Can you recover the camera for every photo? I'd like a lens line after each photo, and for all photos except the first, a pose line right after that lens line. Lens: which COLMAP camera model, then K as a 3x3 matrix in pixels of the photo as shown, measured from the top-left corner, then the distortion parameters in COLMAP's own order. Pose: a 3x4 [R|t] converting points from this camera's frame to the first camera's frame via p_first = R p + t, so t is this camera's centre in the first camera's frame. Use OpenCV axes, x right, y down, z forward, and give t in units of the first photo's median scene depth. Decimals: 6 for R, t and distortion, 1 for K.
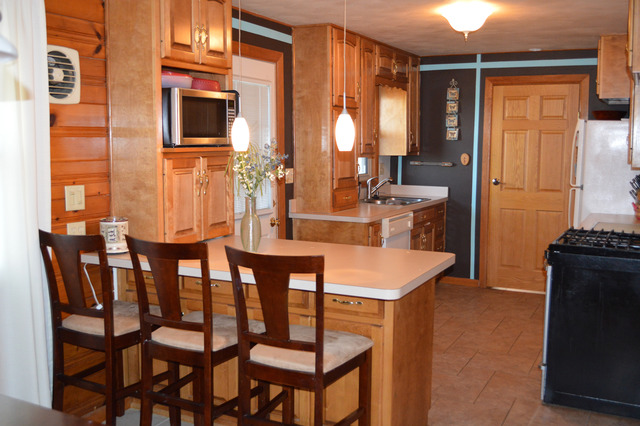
lens RADIAL K [[657.7, 0, 320.2], [0, 657.7, 214.4], [0, 0, 1]] dist [-0.060127, 0.000000]
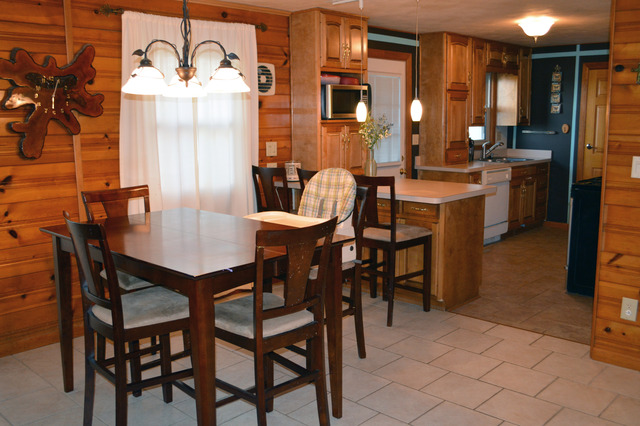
lens RADIAL K [[615.6, 0, 320.0], [0, 615.6, 212.2], [0, 0, 1]] dist [-0.070391, 0.000000]
pose [[0.957244, 0.032754, -0.287422, 0.196605], [-0.019665, 0.998639, 0.048308, 0.053028], [0.288613, -0.040591, 0.956585, -0.472426]]
